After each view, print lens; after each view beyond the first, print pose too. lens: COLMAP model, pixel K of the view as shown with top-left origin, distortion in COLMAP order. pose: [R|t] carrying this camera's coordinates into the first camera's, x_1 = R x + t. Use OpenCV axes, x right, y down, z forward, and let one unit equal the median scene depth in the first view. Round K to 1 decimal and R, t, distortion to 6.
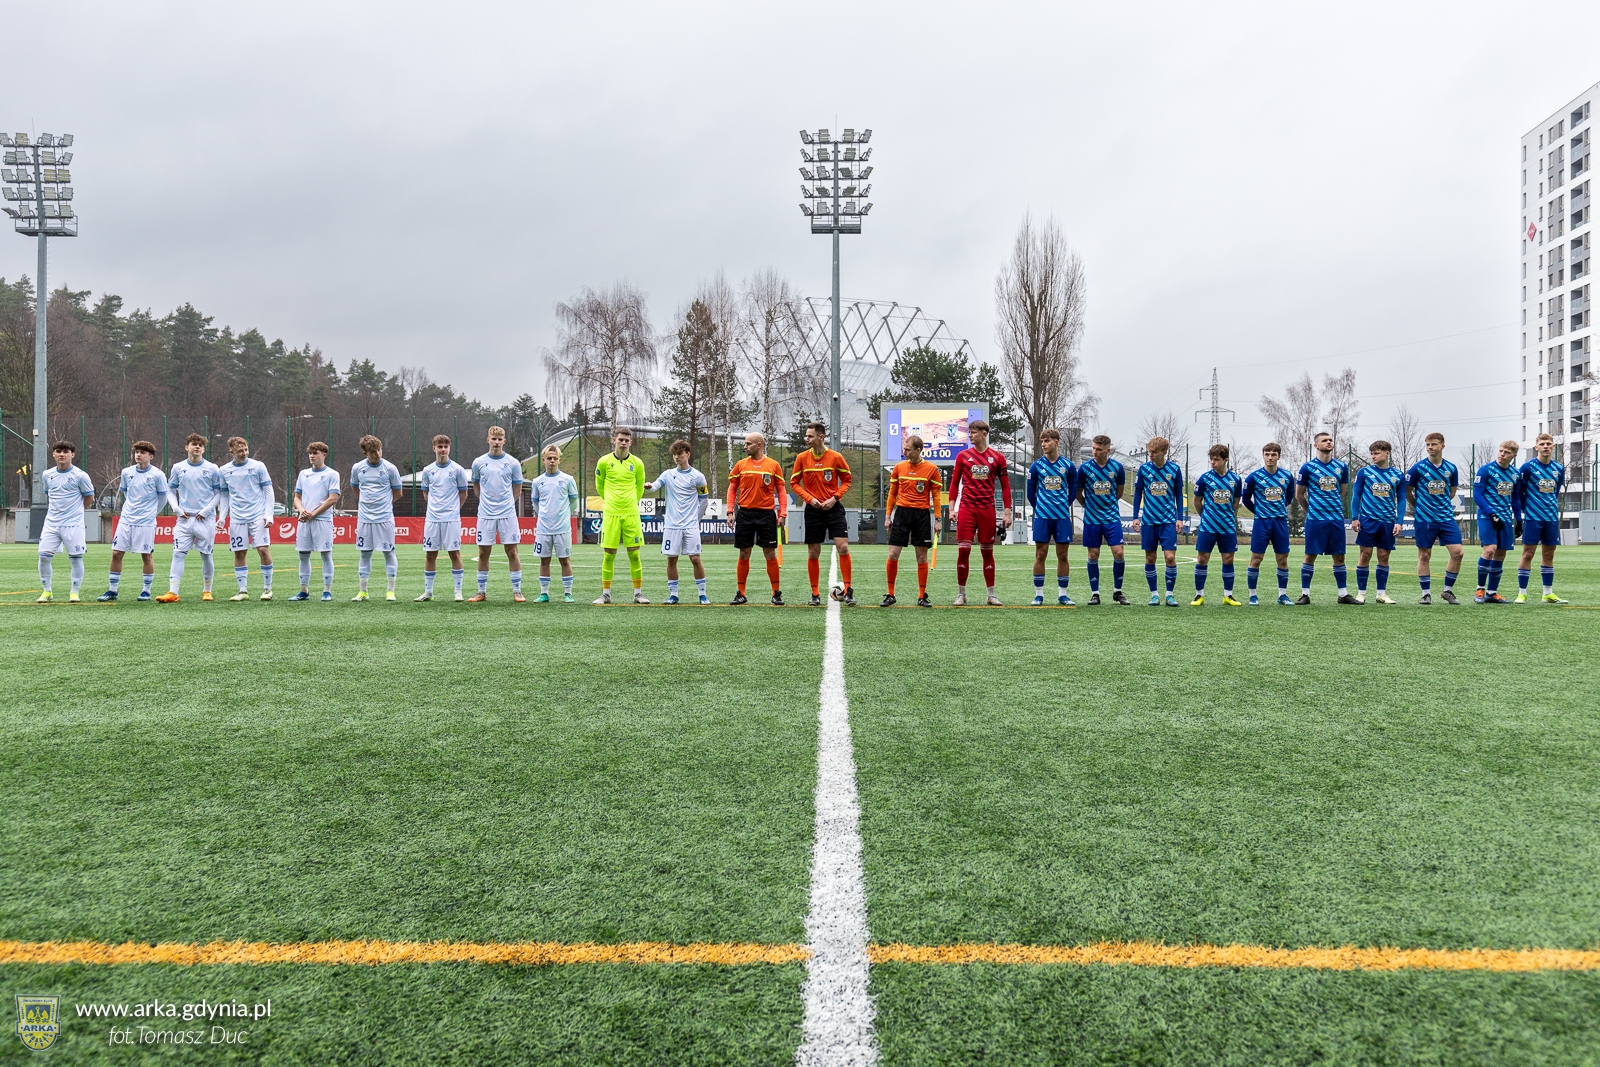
lens RADIAL K [[1827.3, 0, 800.0], [0, 1827.3, 533.5], [0, 0, 1]] dist [0.005675, 0.005587]
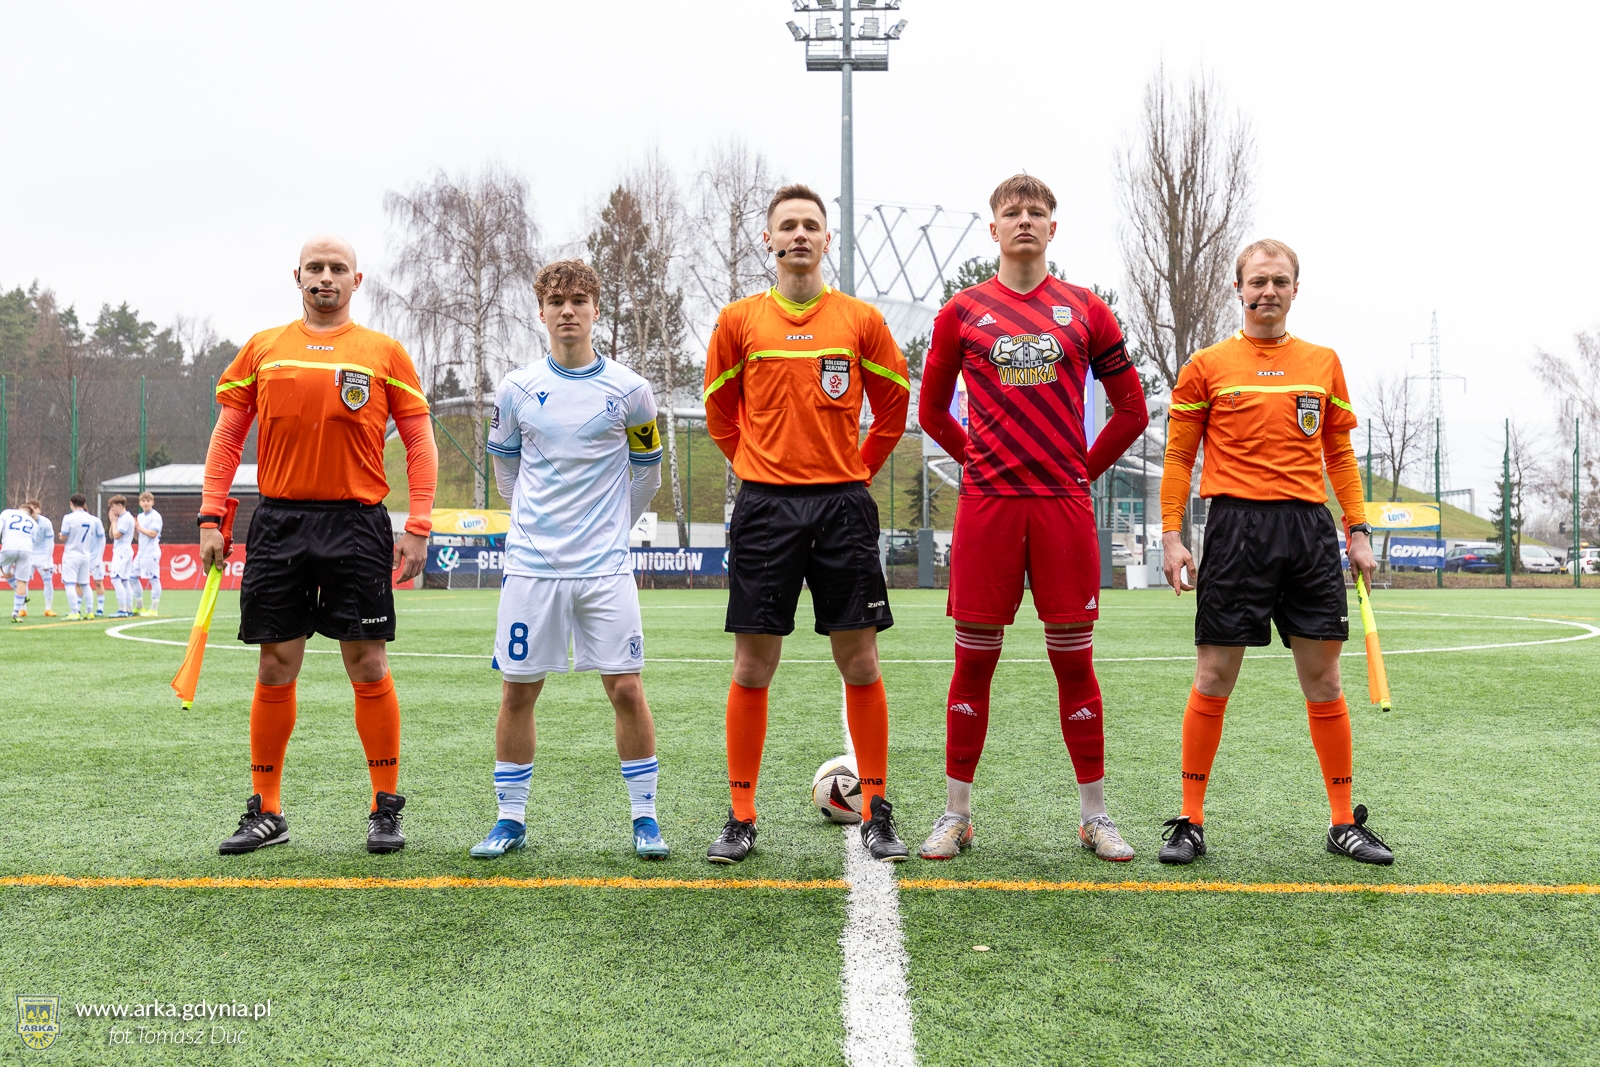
lens RADIAL K [[2340.7, 0, 800.0], [0, 2340.7, 533.5], [0, 0, 1]] dist [-0.068432, -0.050104]
pose [[0.999997, -0.002539, 0.000648, 0.003350], [0.002548, 0.999900, -0.013879, -0.001497], [-0.000612, 0.013881, 0.999903, 0.230046]]
